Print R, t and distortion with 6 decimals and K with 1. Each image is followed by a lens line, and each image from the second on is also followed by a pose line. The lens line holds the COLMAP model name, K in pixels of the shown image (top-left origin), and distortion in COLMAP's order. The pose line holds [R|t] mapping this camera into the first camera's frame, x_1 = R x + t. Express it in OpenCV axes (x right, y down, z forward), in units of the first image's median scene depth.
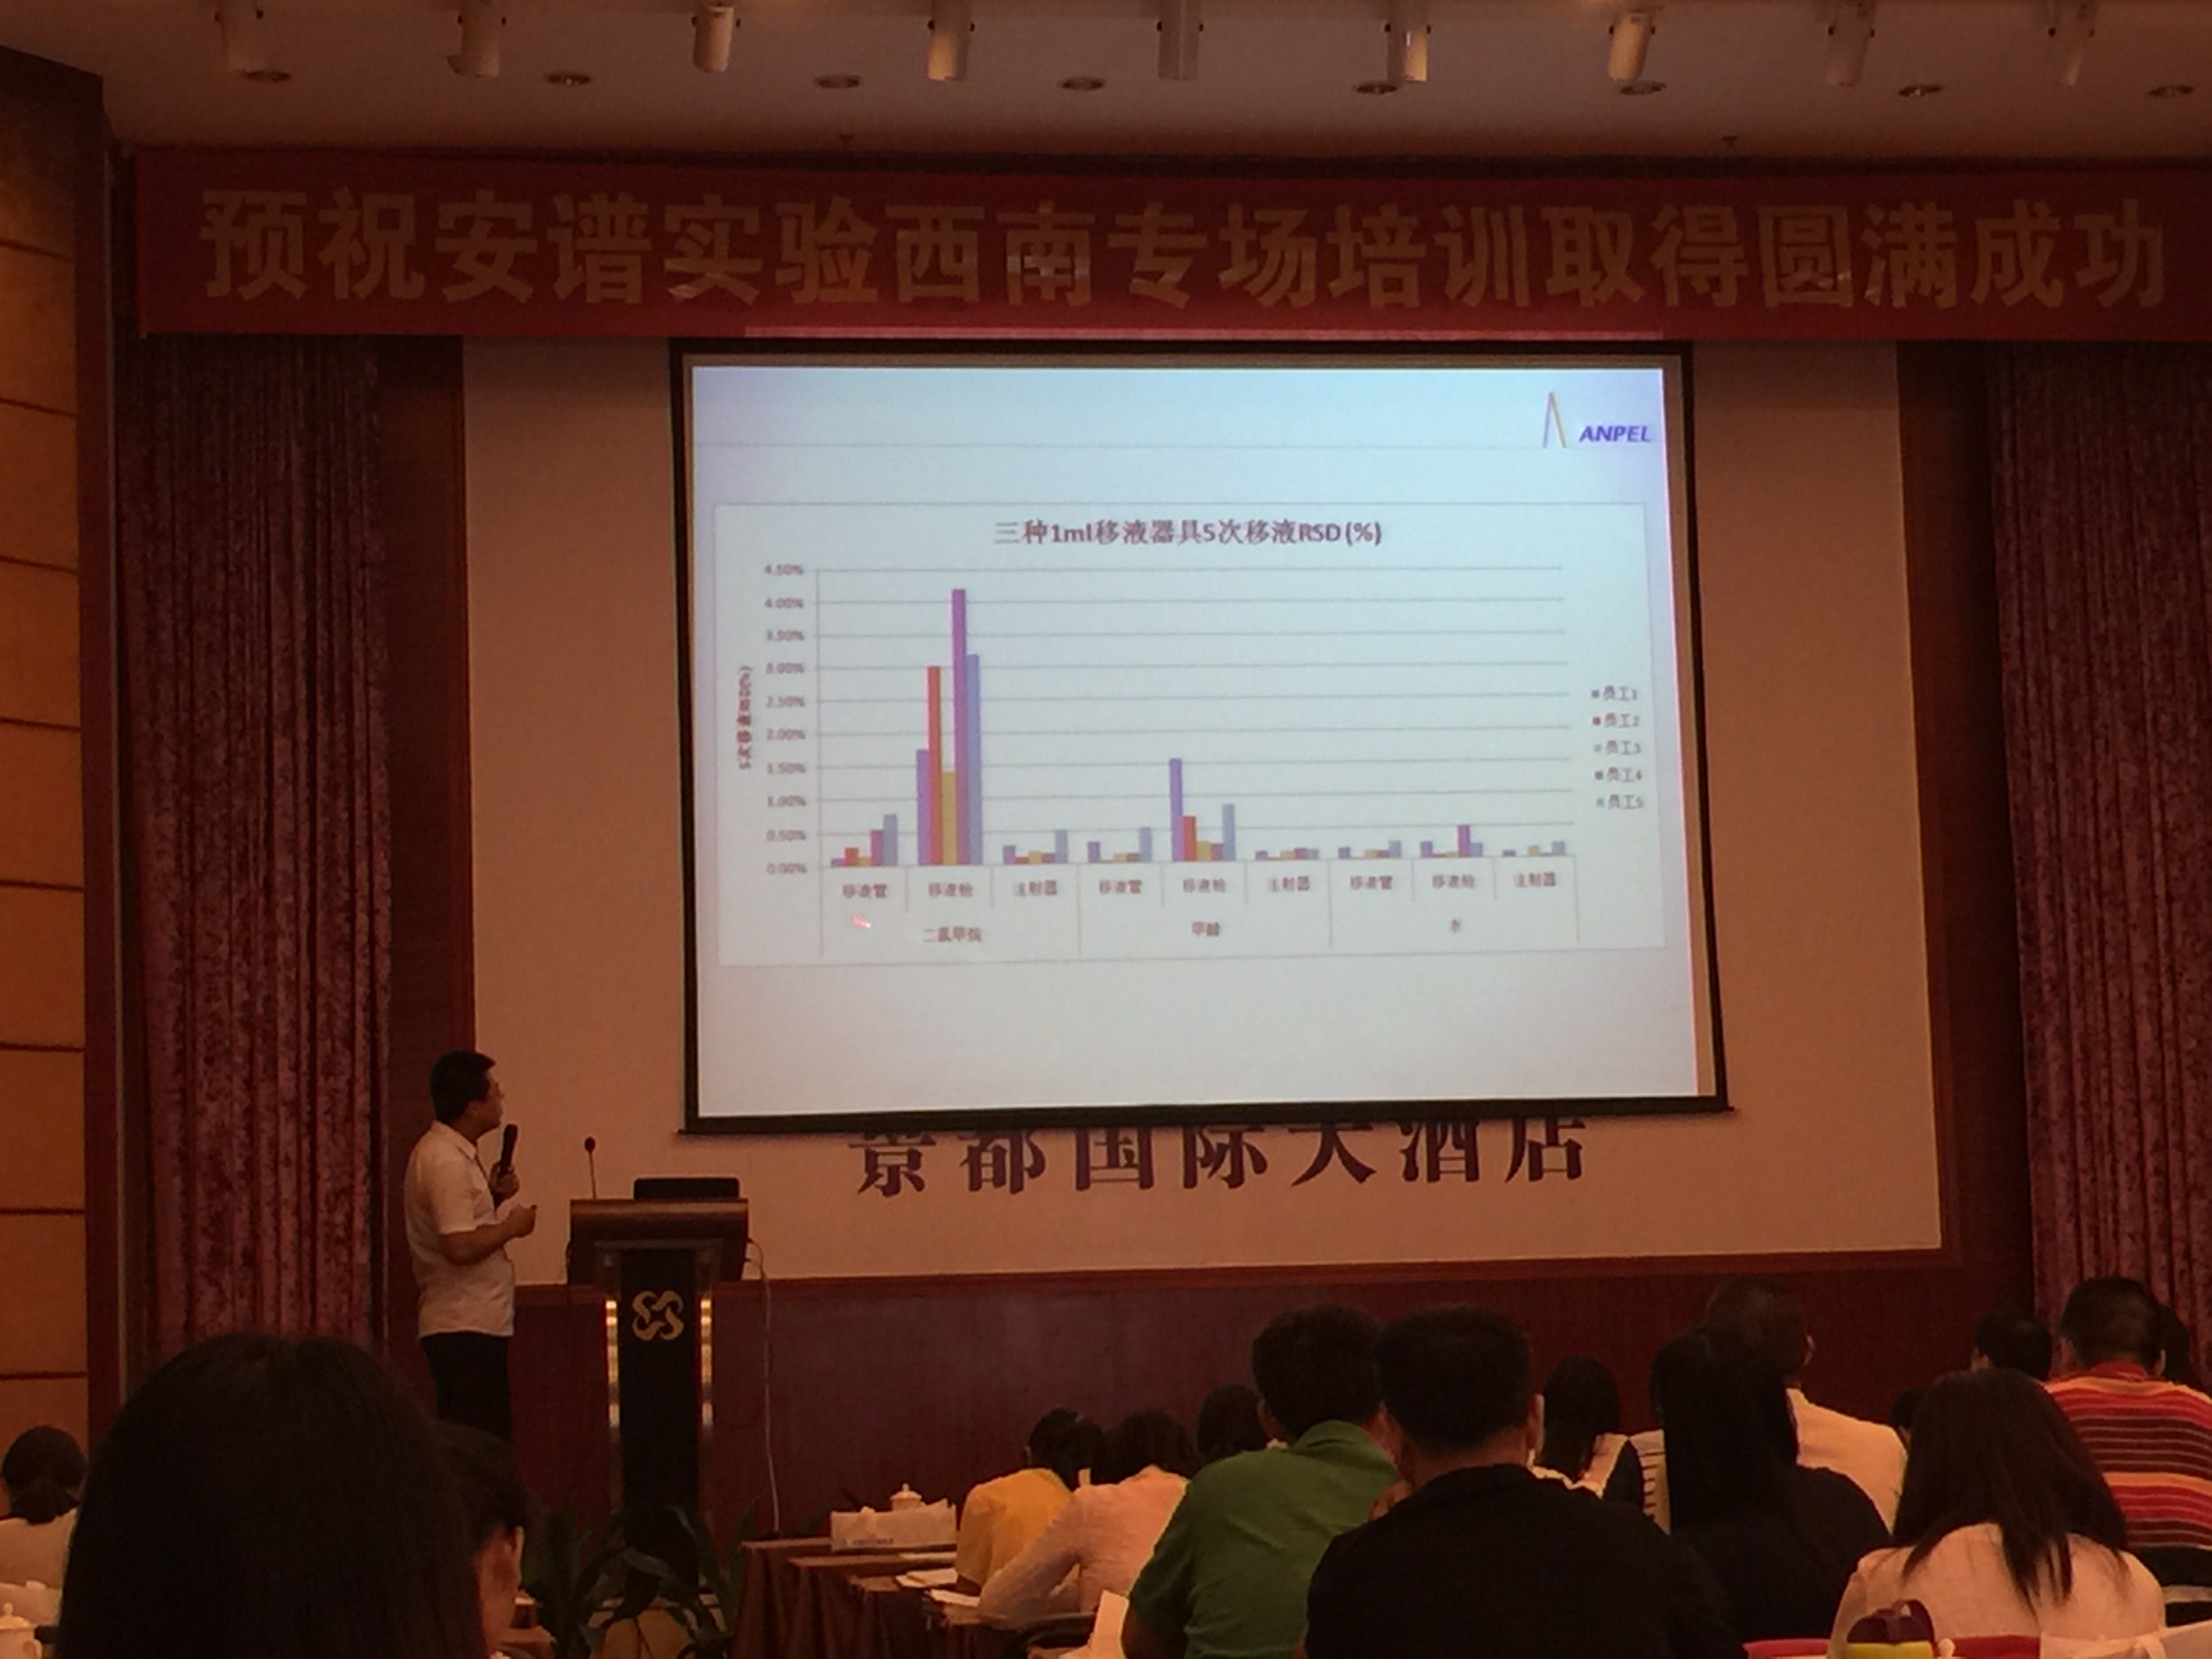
lens RADIAL K [[4973.8, 0, 1104.1], [0, 4973.8, 831.4], [0, 0, 1]] dist [0.022306, 0.000000]
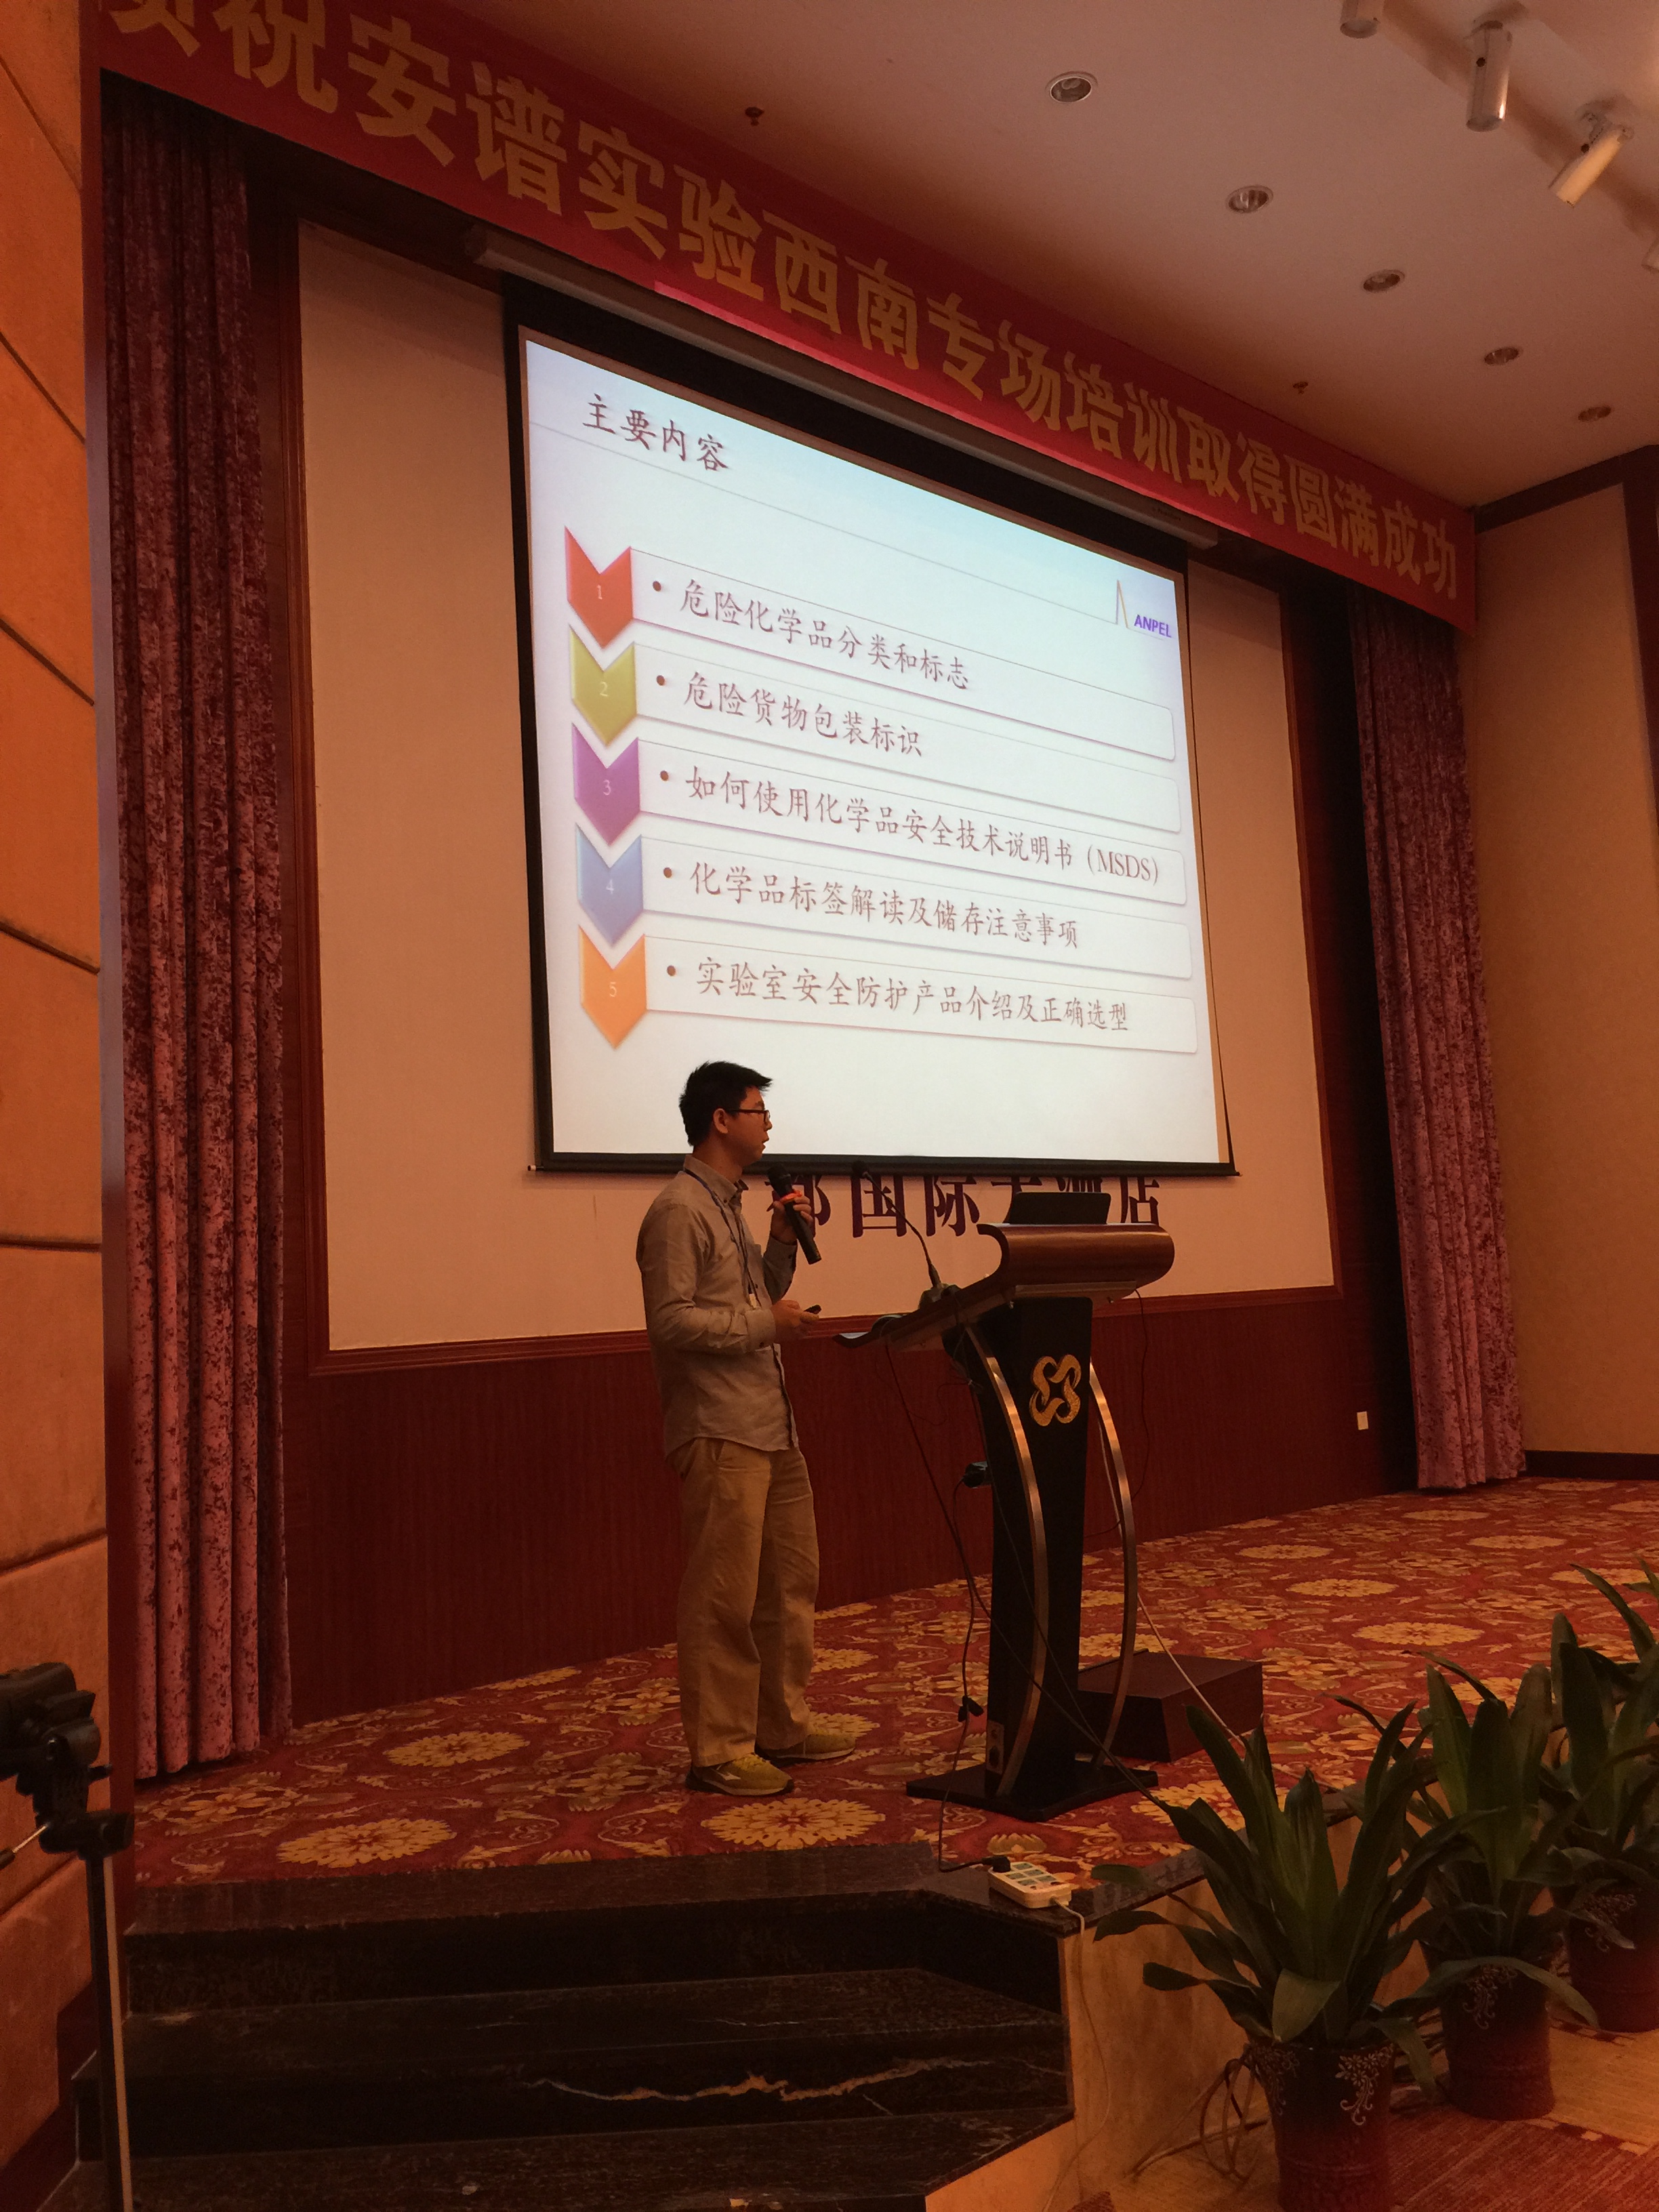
lens RADIAL K [[1883.3, 0, 815.0], [0, 1883.3, 1104.2], [0, 0, 1]] dist [0.047130, -0.069748]
pose [[0.823385, 0.042586, 0.565883, -0.231917], [-0.032445, 0.999082, -0.027978, 0.055883], [-0.566555, 0.004677, 0.824011, 0.682976]]
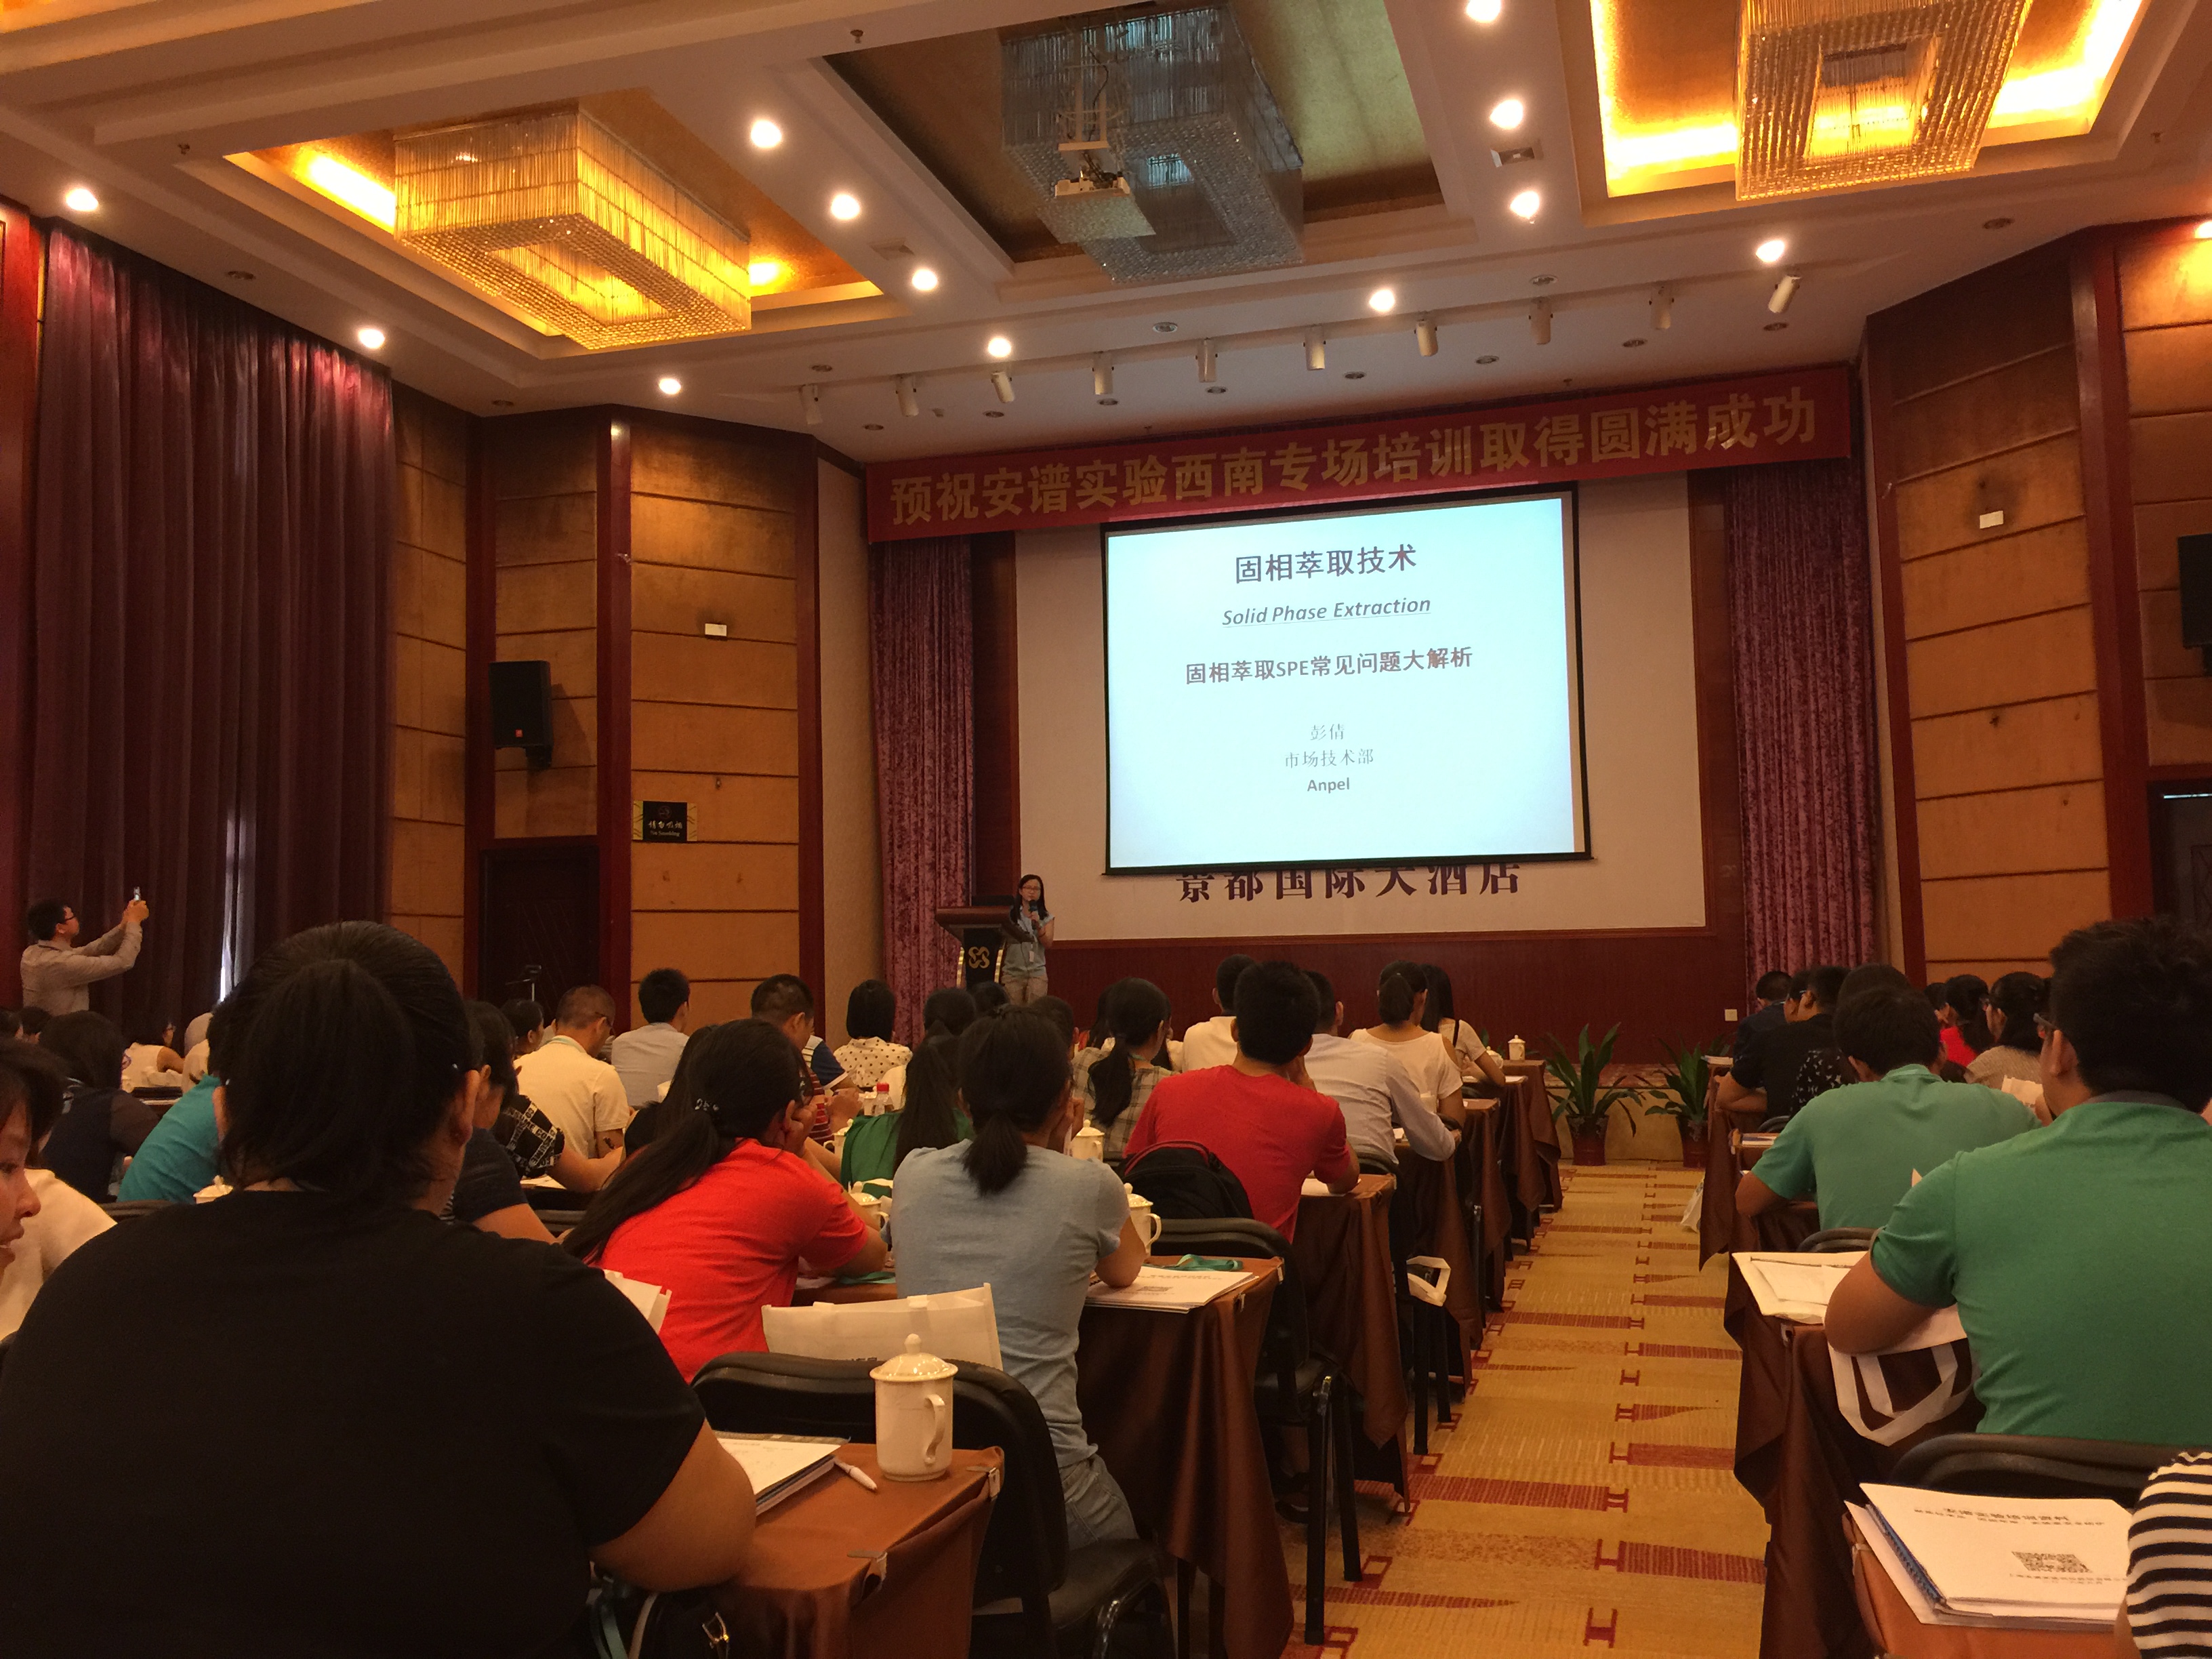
lens RADIAL K [[1883.3, 0, 1117.1], [0, 1883.3, 836.3], [0, 0, 1]] dist [0.047130, -0.069748]
pose [[0.904900, -0.017330, -0.425270, 0.284598], [0.036694, 0.998627, 0.037383, 0.010582], [0.424039, -0.049433, 0.904294, 0.217212]]
